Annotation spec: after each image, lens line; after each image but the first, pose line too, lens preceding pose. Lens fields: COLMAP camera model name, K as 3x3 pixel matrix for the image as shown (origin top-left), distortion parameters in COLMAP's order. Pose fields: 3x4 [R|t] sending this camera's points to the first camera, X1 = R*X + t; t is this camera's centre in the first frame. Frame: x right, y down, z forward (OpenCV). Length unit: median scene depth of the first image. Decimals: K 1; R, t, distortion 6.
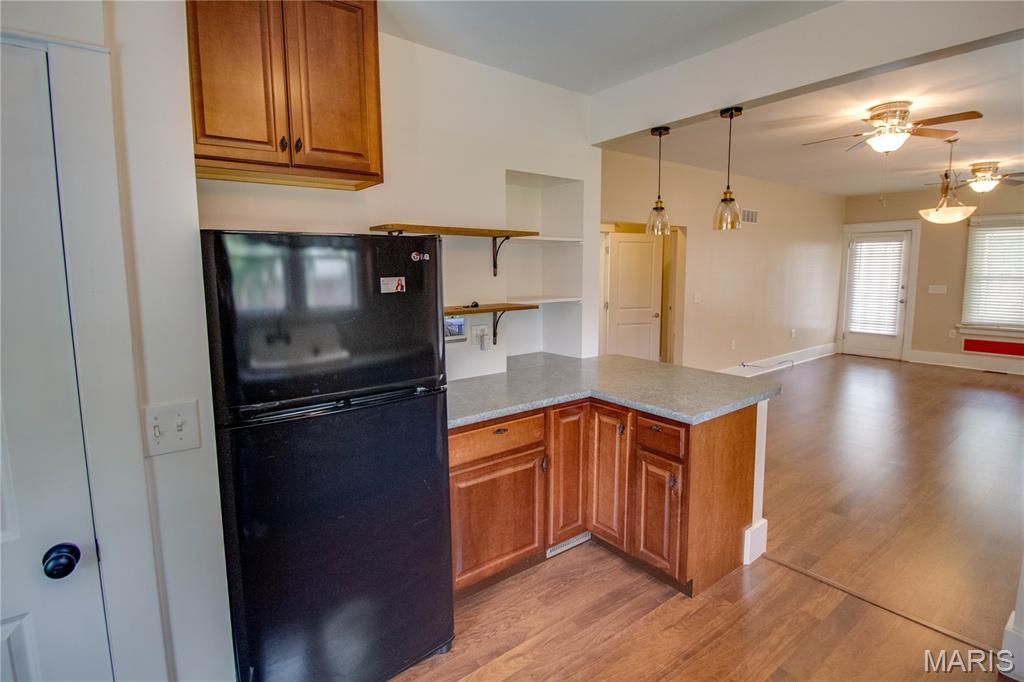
lens RADIAL K [[492.0, 0, 518.8], [0, 492.0, 327.6], [0, 0, 1]] dist [0.002353, -0.017508]
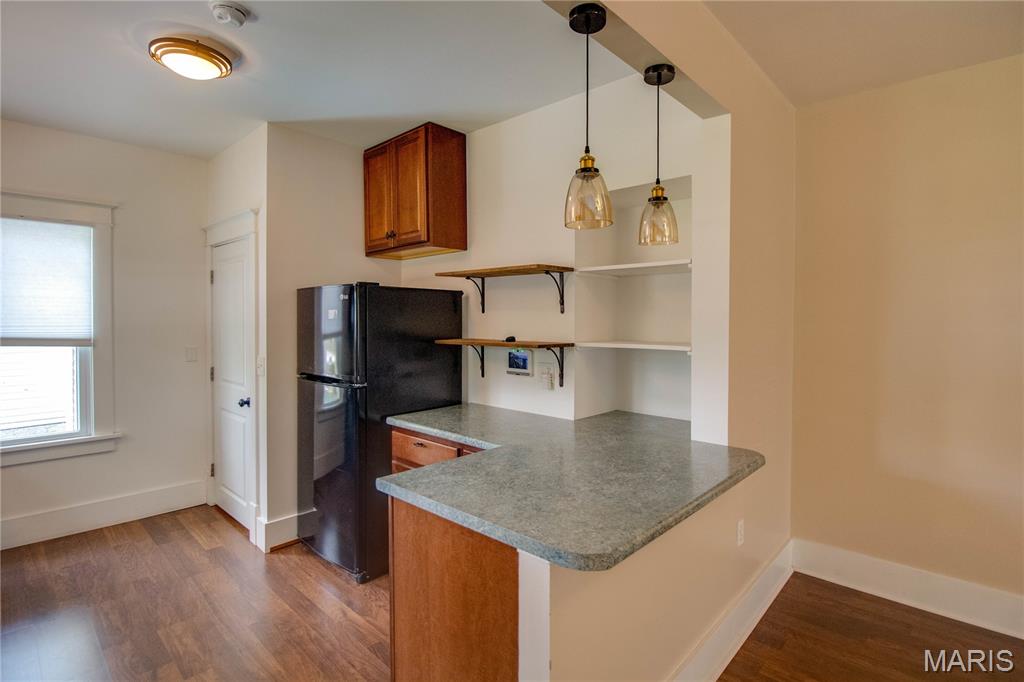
lens RADIAL K [[490.6, 0, 521.3], [0, 490.6, 324.8], [0, 0, 1]] dist [-0.012519, 0.000266]
pose [[0.180017, 0.021850, -0.983421, 0.912263], [-0.124893, 0.992170, -0.000818, -0.076943], [0.975703, 0.122970, 0.181336, 0.807134]]
